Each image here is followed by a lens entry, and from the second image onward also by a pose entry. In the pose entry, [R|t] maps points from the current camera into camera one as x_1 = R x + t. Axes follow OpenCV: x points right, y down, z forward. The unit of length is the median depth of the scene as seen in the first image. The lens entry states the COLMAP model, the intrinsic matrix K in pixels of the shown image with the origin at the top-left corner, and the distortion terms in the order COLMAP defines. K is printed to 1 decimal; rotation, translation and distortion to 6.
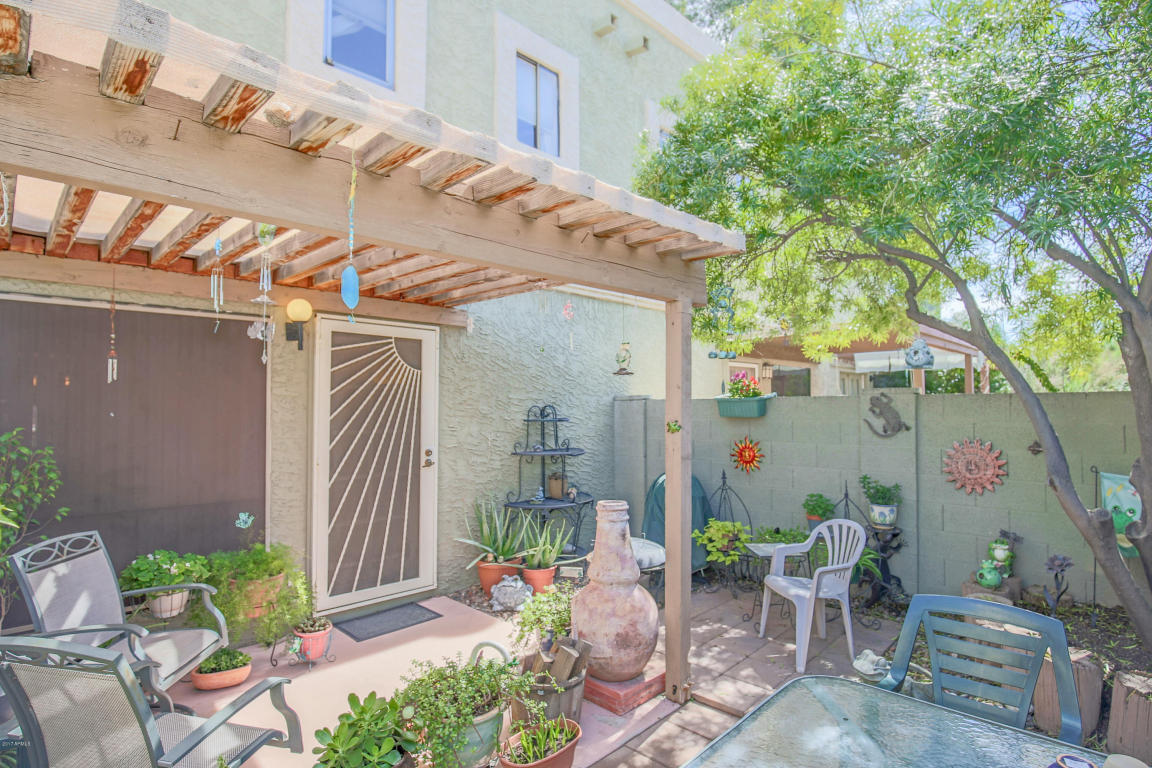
lens RADIAL K [[600.6, 0, 577.6], [0, 600.6, 385.6], [0, 0, 1]] dist [-0.004646, -0.000030]
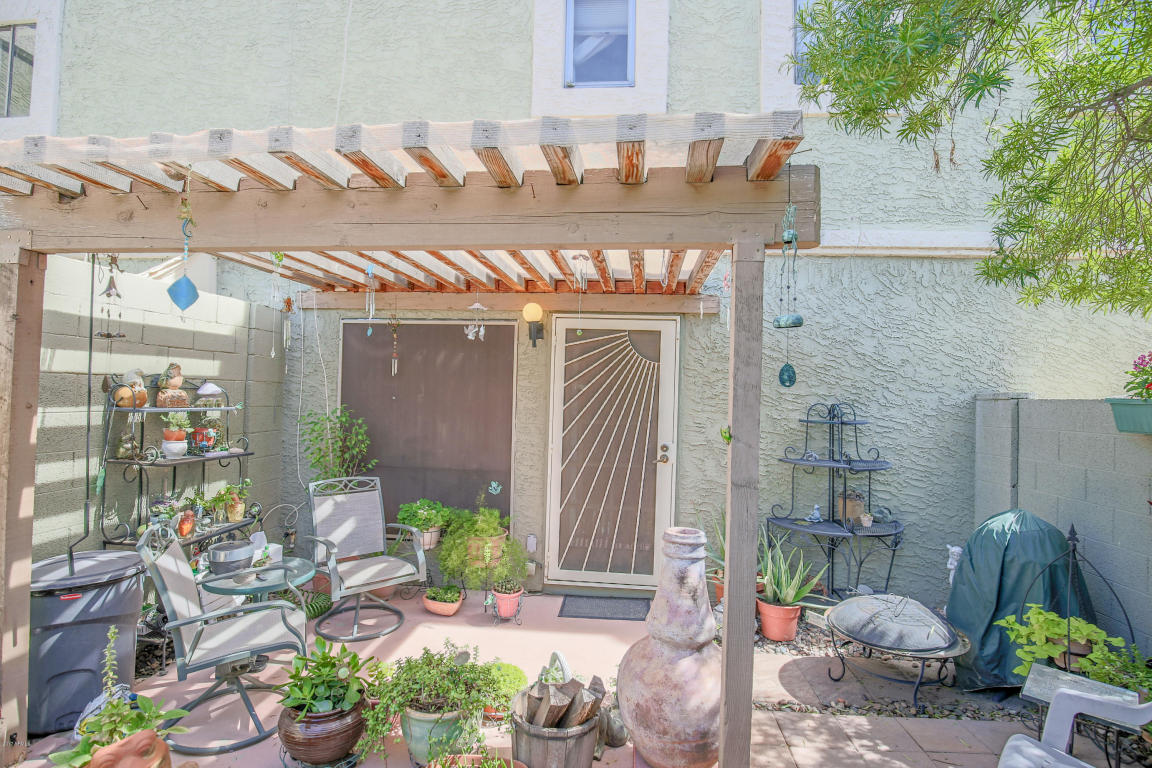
lens RADIAL K [[554.7, 0, 578.6], [0, 554.7, 387.4], [0, 0, 1]] dist [-0.018693, 0.000460]
pose [[0.642505, 0.002433, -0.766278, 0.358022], [-0.001935, 0.999997, 0.001553, 0.014379], [0.766279, 0.000485, 0.642507, 0.341563]]
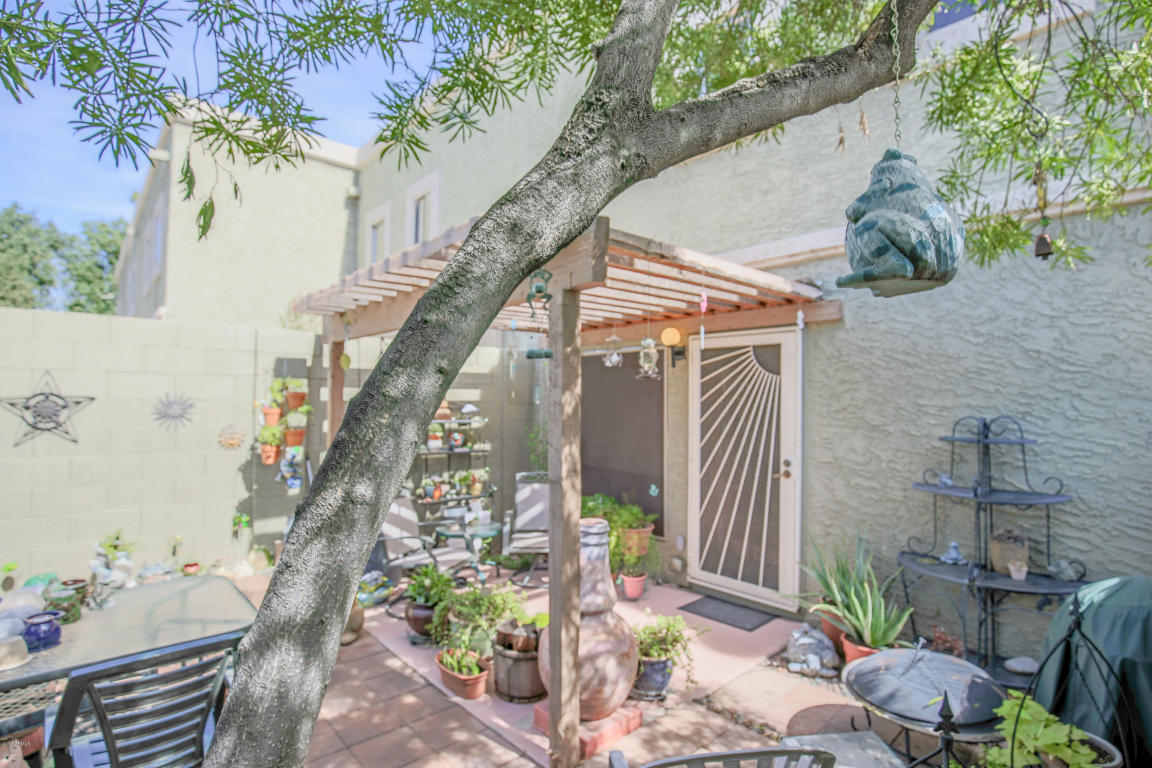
lens RADIAL K [[561.0, 0, 580.6], [0, 561.0, 385.5], [0, 0, 1]] dist [-0.026247, 0.001858]
pose [[-0.040836, -0.027556, -0.998786, 0.667952], [0.024101, 0.999302, -0.028555, 0.008406], [0.998875, -0.025238, -0.040144, 0.750753]]
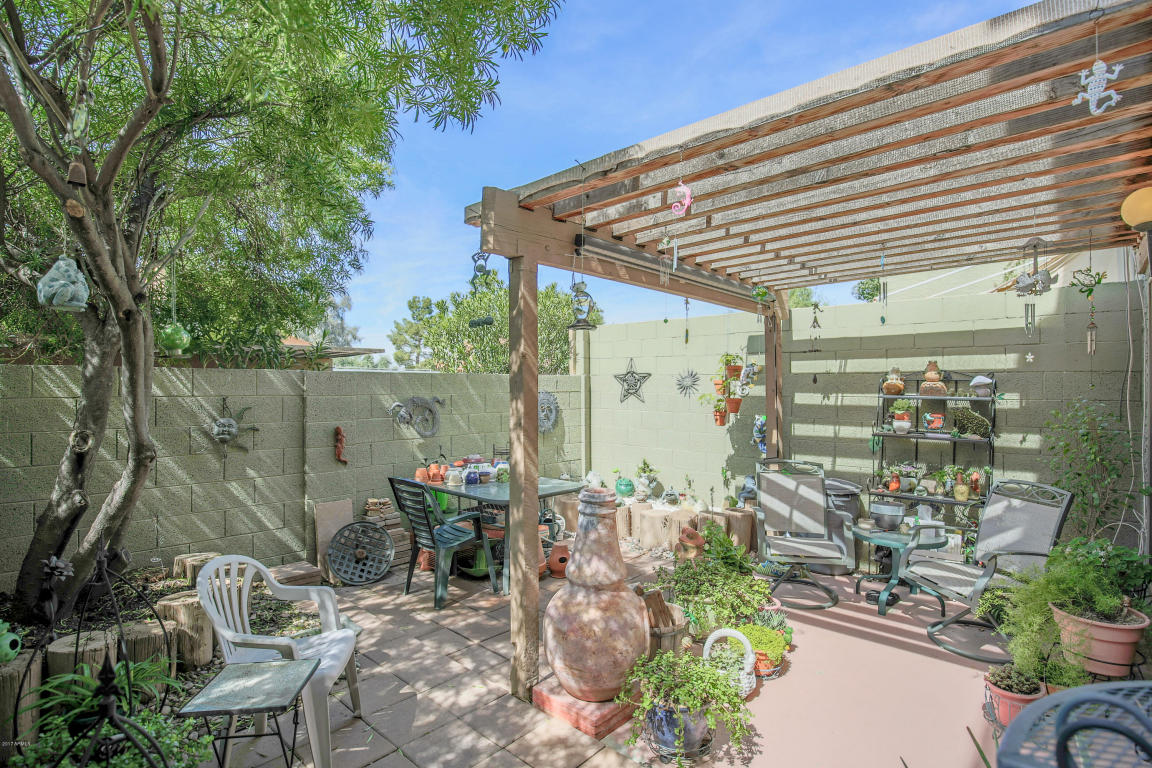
lens RADIAL K [[568.9, 0, 576.0], [0, 568.9, 384.0], [0, 0, 1]] dist [-0.000736, 0.000241]
pose [[-0.998408, -0.000005, -0.056404, 0.094496], [0.001752, 0.999515, -0.031102, 0.051843], [0.056377, -0.031151, -0.997923, 1.322333]]
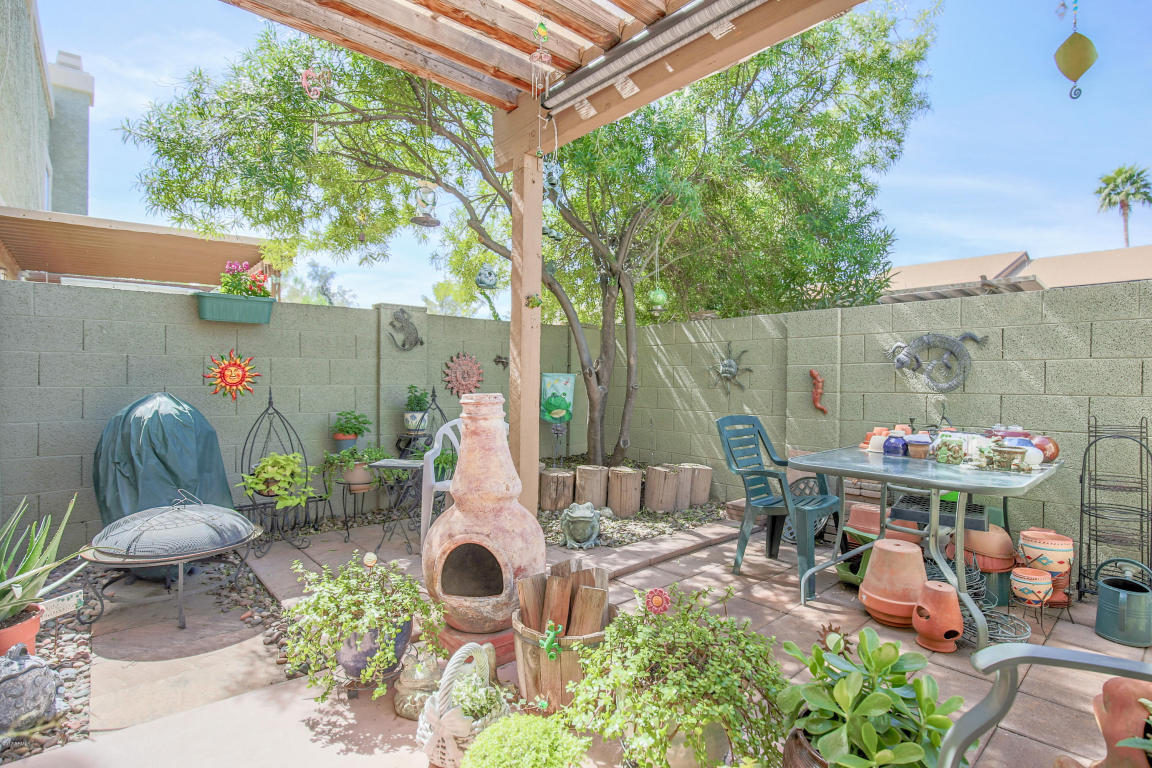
lens RADIAL K [[561.0, 0, 580.6], [0, 561.0, 385.5], [0, 0, 1]] dist [-0.026247, 0.001858]
pose [[0.051514, -0.004229, 0.998663, -0.445884], [-0.038906, 0.999223, 0.006239, 0.127269], [-0.997914, -0.039175, 0.051309, 0.632456]]
